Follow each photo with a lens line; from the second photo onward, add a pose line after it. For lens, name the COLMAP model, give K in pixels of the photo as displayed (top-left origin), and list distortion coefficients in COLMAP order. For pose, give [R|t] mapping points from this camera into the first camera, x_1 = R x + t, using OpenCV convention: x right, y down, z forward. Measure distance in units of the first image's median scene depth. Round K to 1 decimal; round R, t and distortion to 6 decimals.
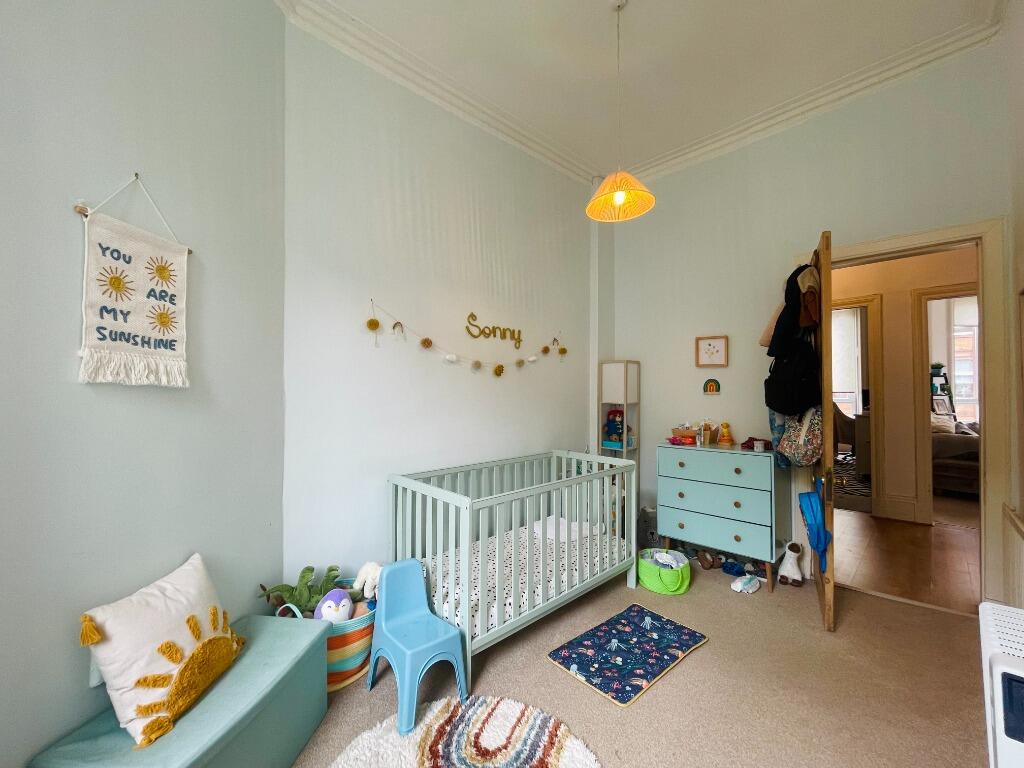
lens RADIAL K [[410.0, 0, 512.6], [0, 410.0, 383.3], [0, 0, 1]] dist [0.003240, 0.000139]
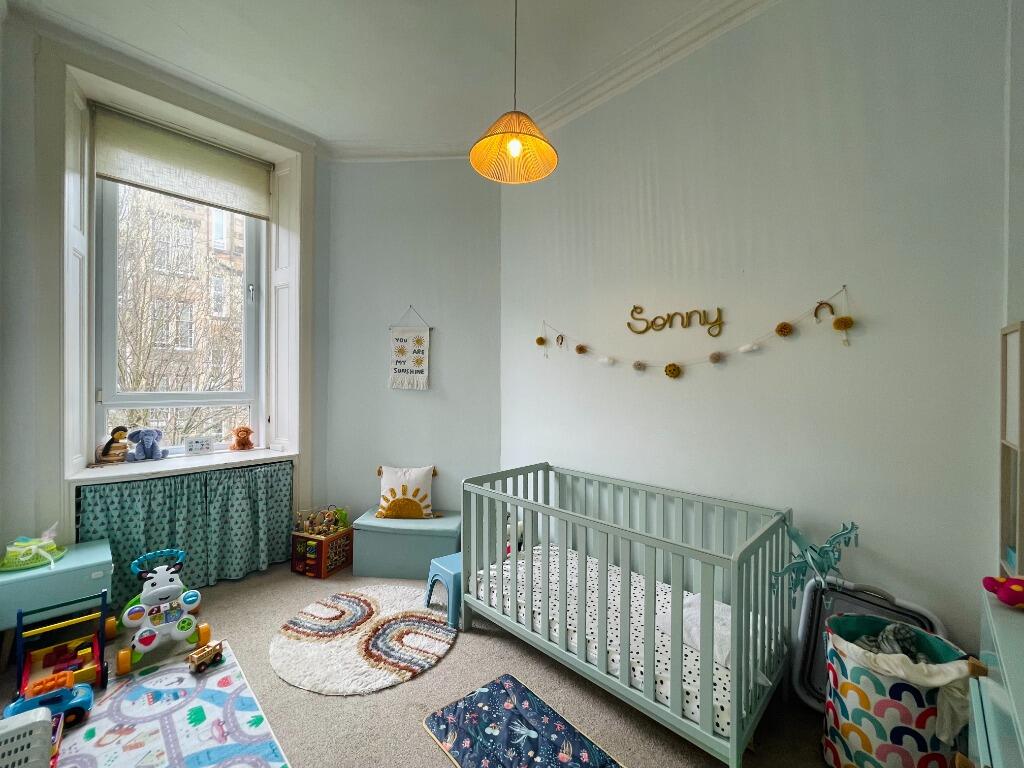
lens RADIAL K [[410.0, 0, 514.0], [0, 410.0, 383.9], [0, 0, 1]] dist [0.003240, 0.000139]
pose [[0.035961, 0.000491, -0.999353, 0.993654], [0.009659, 0.999953, 0.000839, -0.014137], [0.999307, -0.009683, 0.035954, 0.940467]]
